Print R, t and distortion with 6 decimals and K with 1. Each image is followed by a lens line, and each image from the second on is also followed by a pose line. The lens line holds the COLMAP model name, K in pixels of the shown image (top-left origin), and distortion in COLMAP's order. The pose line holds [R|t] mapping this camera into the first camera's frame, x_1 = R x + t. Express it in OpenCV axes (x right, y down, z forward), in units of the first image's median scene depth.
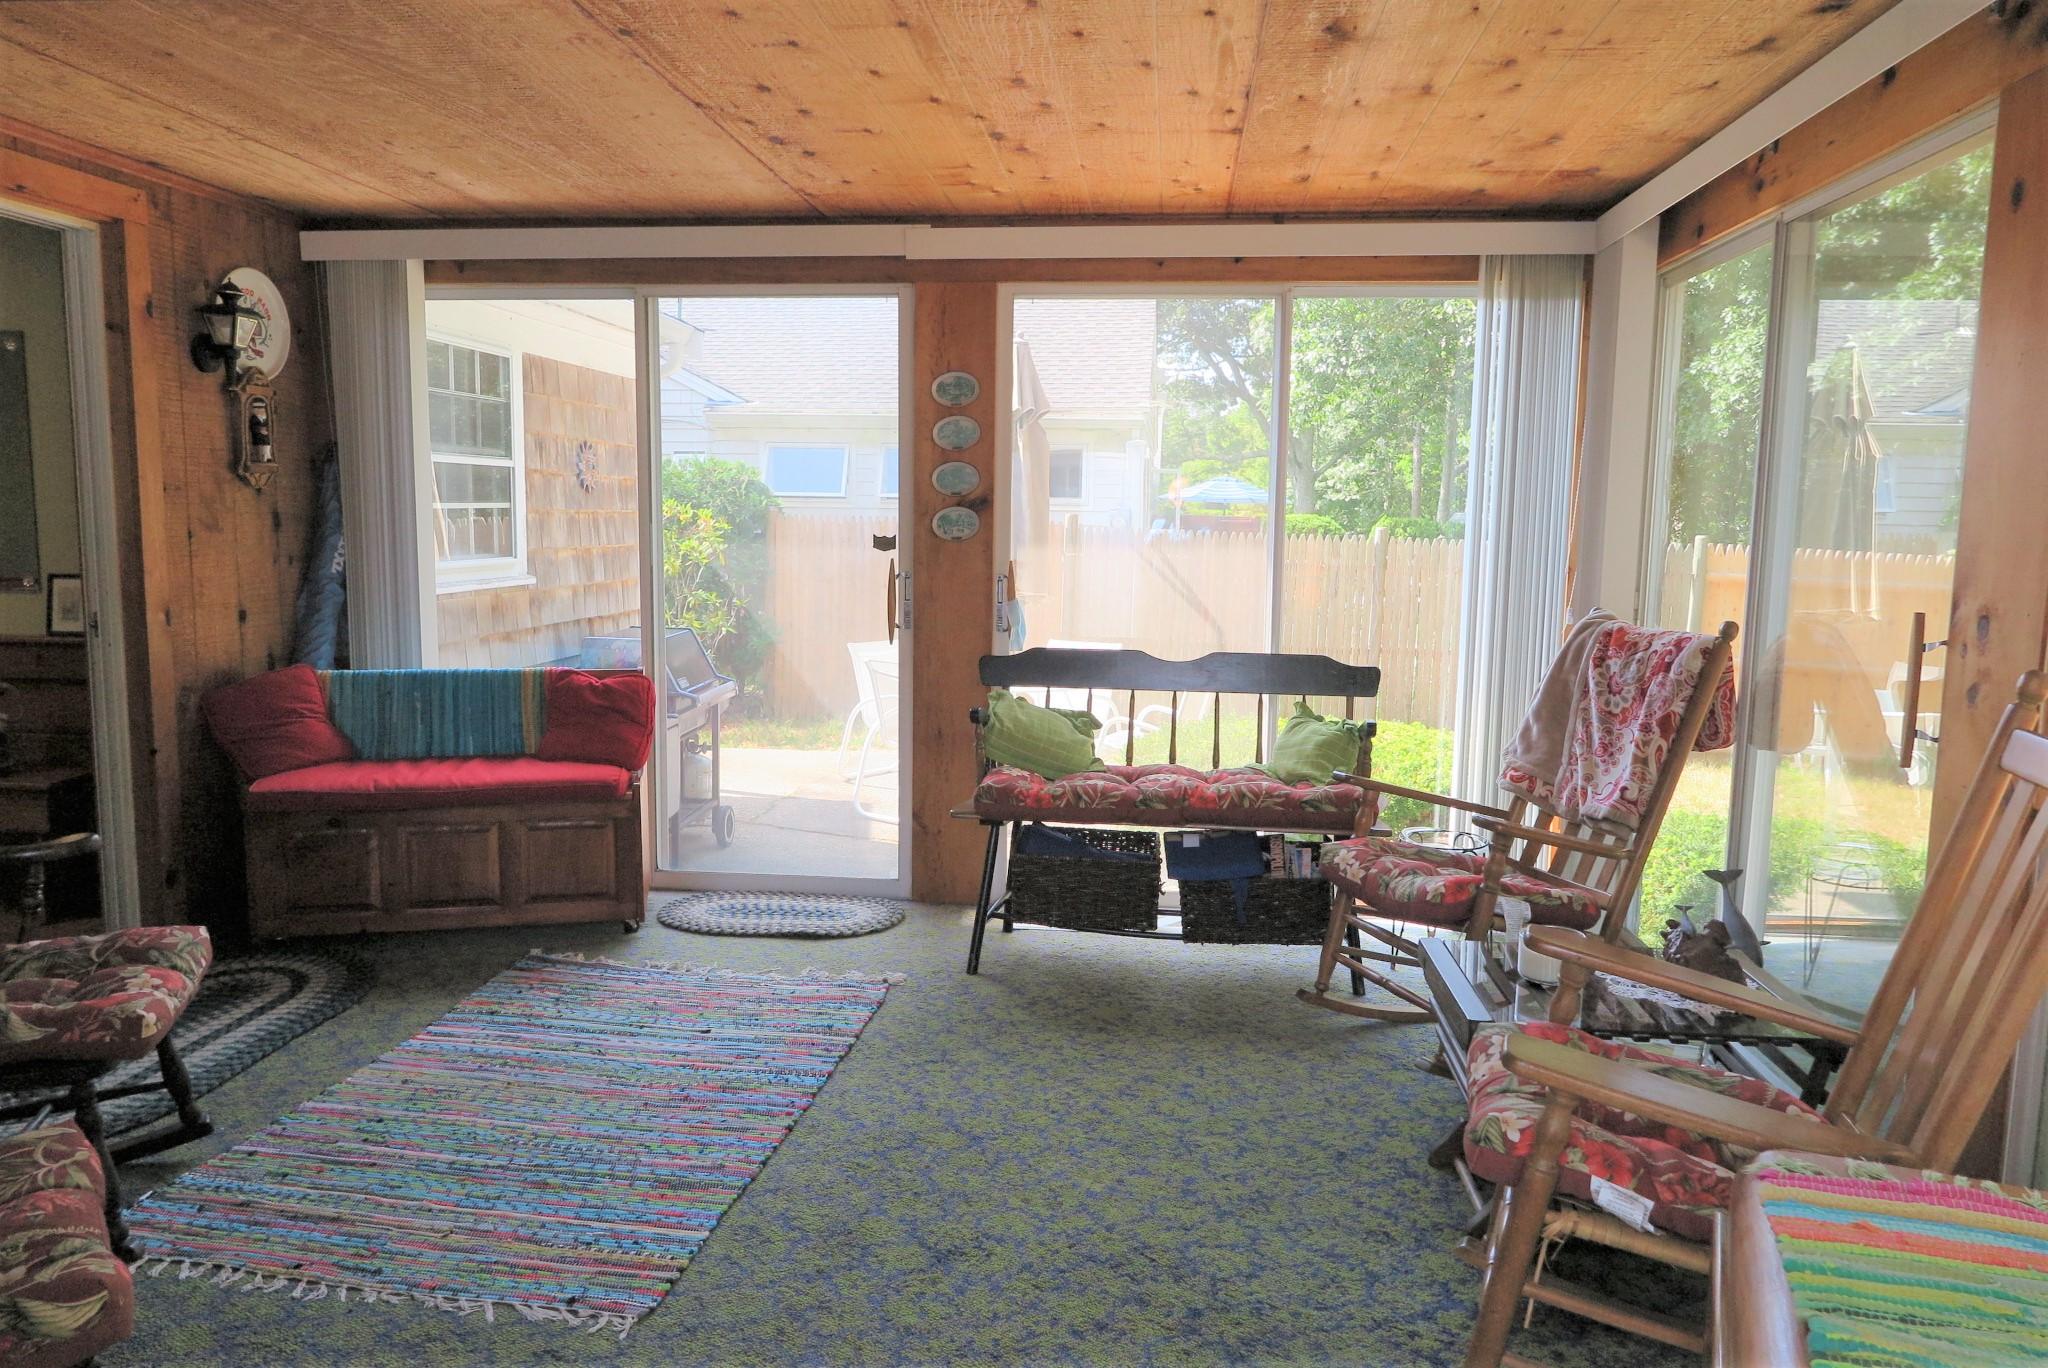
lens RADIAL K [[1398.3, 0, 1019.2], [0, 1398.3, 685.7], [0, 0, 1]] dist [-0.017275, -0.001063]
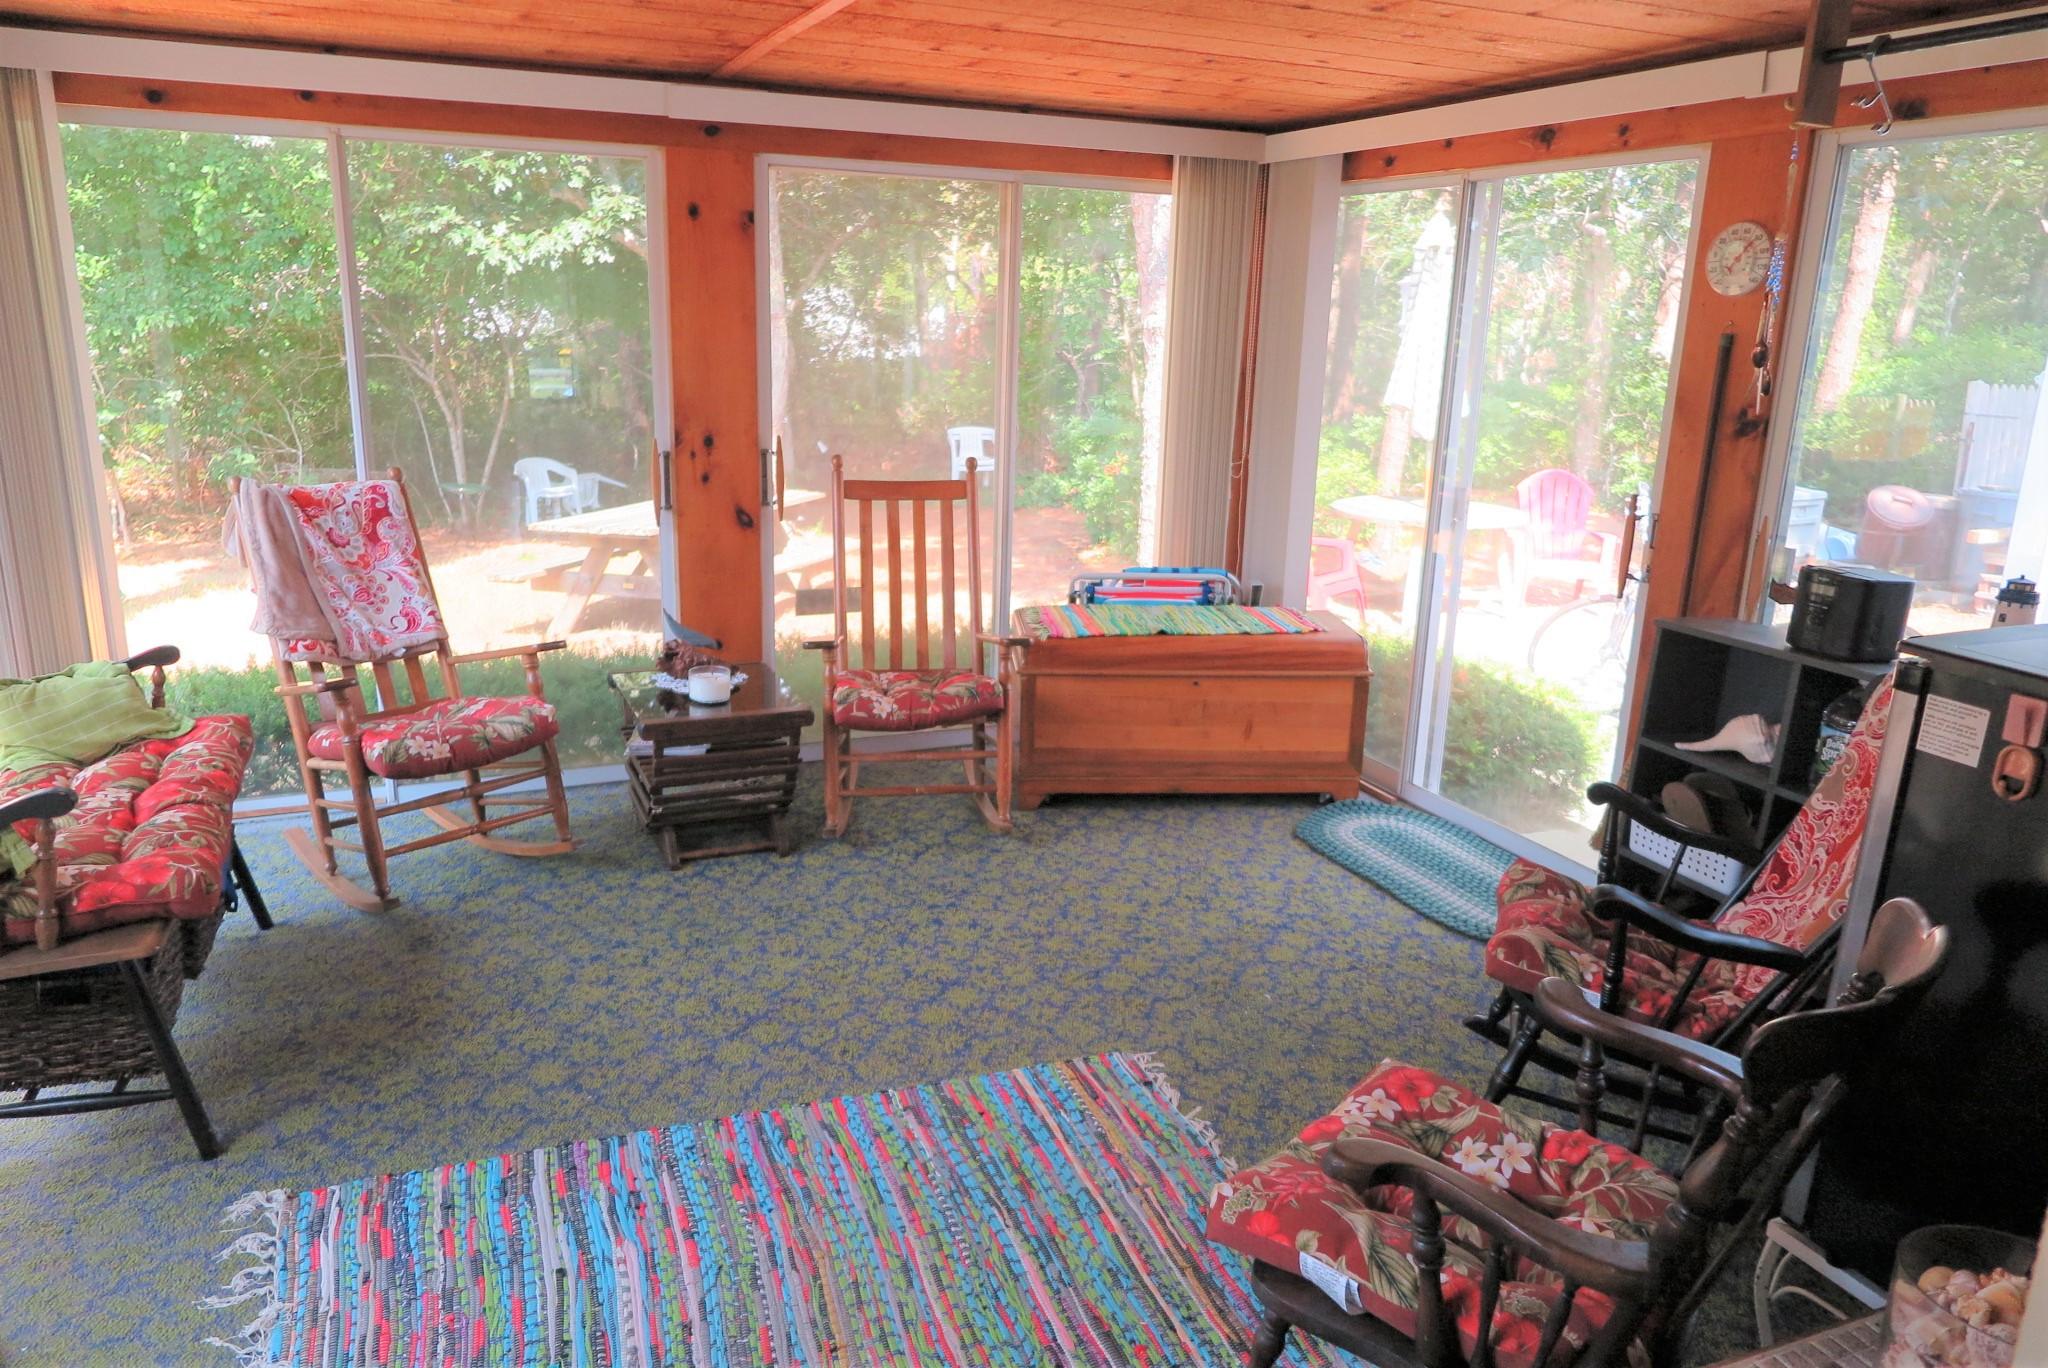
lens RADIAL K [[1398.3, 0, 1015.7], [0, 1398.3, 687.3], [0, 0, 1]] dist [-0.017275, -0.001063]
pose [[-0.493172, -0.248156, 0.833787, -1.036964], [0.072063, 0.943503, 0.323434, -0.272351], [-0.866942, 0.219594, -0.447426, 1.333595]]
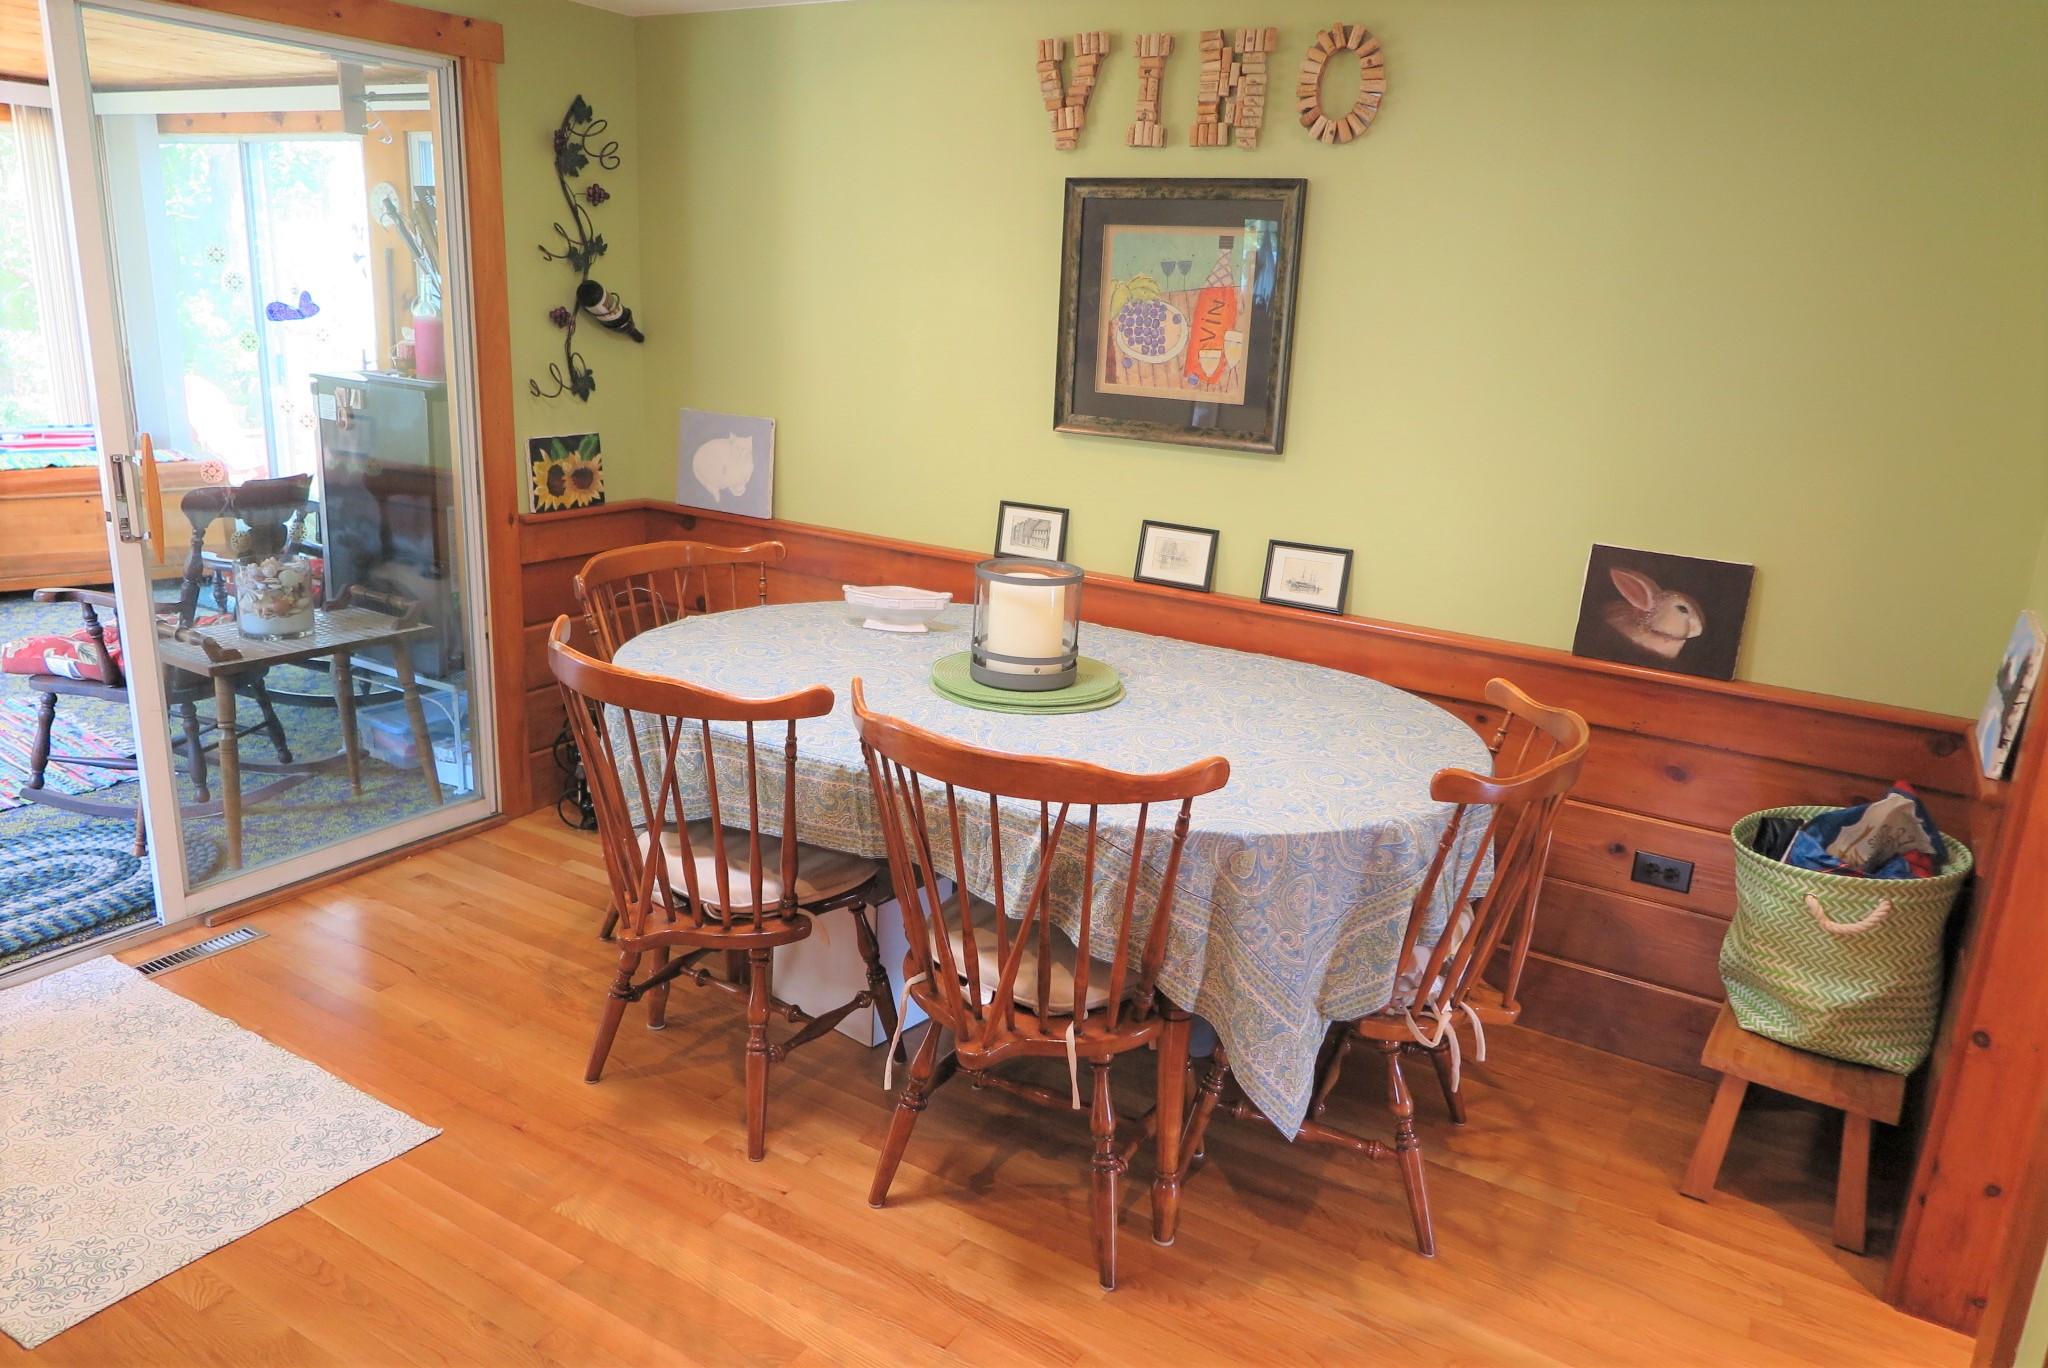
lens RADIAL K [[1398.3, 0, 1027.5], [0, 1398.3, 689.3], [0, 0, 1]] dist [-0.017275, -0.001063]
pose [[-0.904808, -0.176907, 0.387332, -2.455561], [-0.021191, 0.927196, 0.373978, -0.326960], [-0.425291, 0.330170, -0.842683, 1.907557]]
